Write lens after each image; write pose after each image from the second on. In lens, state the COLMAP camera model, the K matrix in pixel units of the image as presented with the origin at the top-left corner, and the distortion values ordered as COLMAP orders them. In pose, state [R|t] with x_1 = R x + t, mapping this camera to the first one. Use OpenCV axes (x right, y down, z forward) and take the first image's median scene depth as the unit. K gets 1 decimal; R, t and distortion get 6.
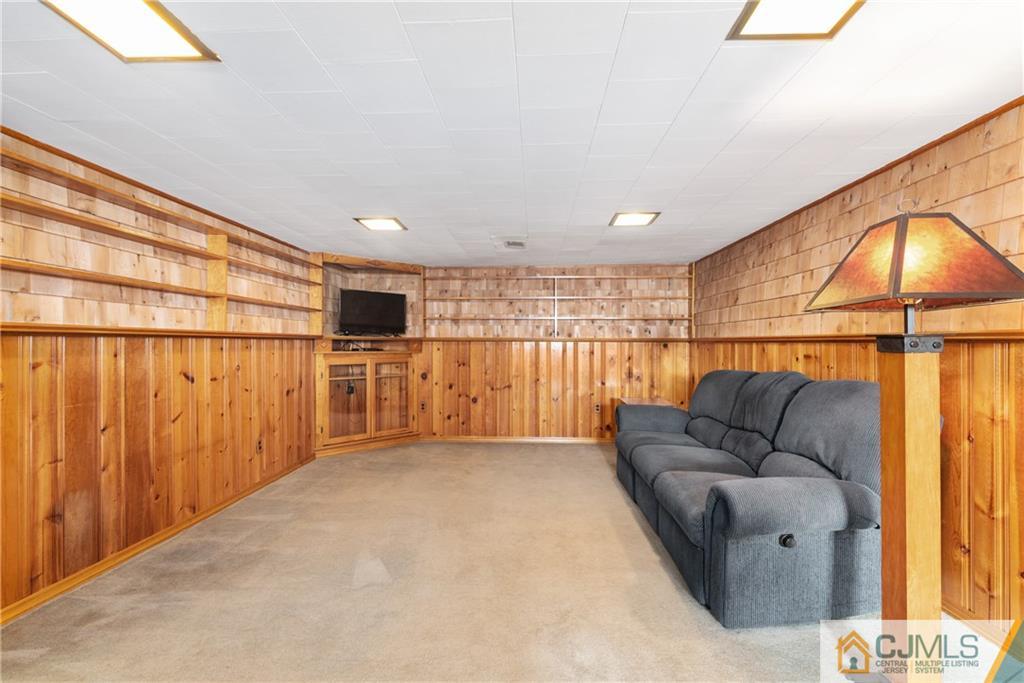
lens RADIAL K [[447.1, 0, 513.7], [0, 447.1, 348.0], [0, 0, 1]] dist [0.000215, -0.000064]
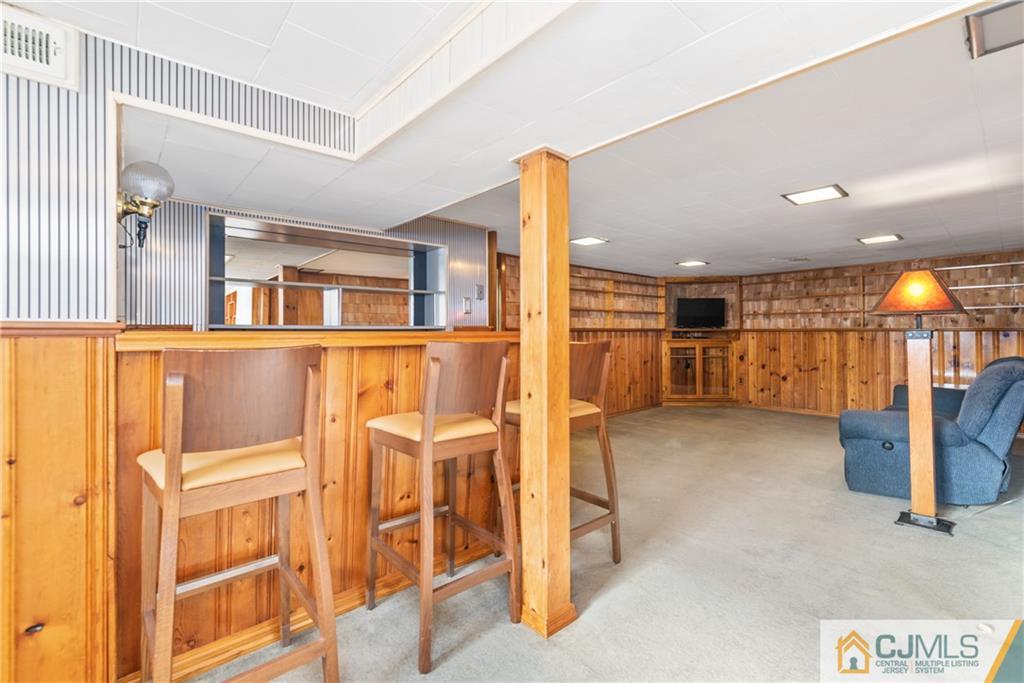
lens RADIAL K [[447.1, 0, 512.3], [0, 447.1, 327.7], [0, 0, 1]] dist [0.000215, -0.000064]
pose [[0.698997, -0.012729, -0.715011, 0.323856], [-0.001877, 0.999805, -0.019634, 0.000417], [0.715122, 0.015066, 0.698838, -0.495787]]
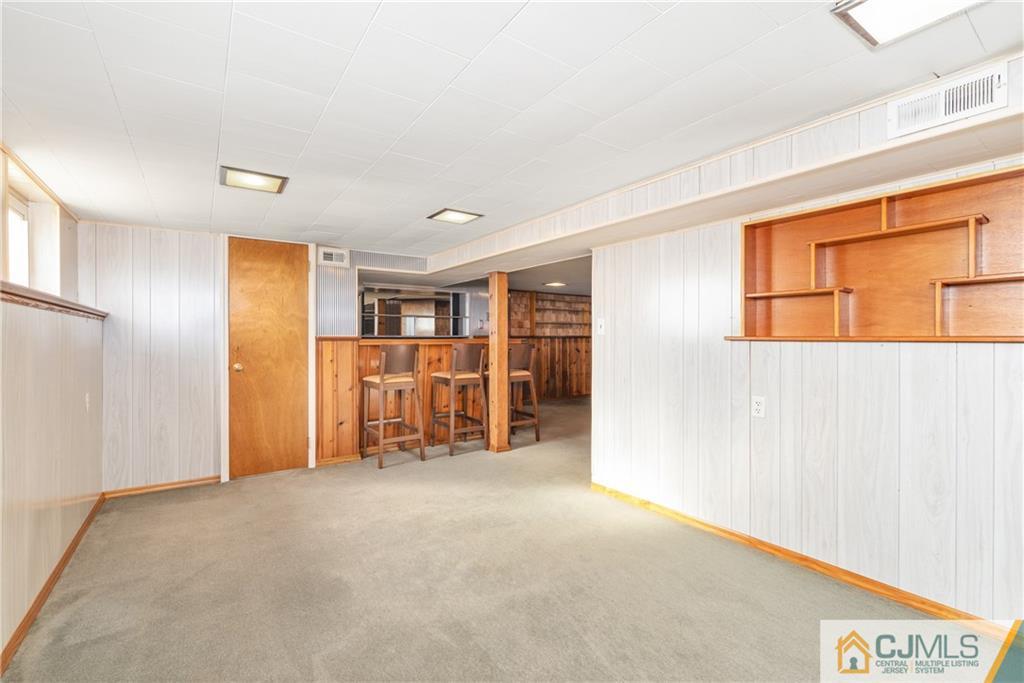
lens RADIAL K [[447.1, 0, 509.3], [0, 447.1, 339.6], [0, 0, 1]] dist [0.000215, -0.000064]
pose [[0.613844, 0.002177, -0.789424, 0.913769], [-0.006765, 0.999974, -0.002503, -0.001393], [0.789398, 0.006877, 0.613843, -0.823127]]
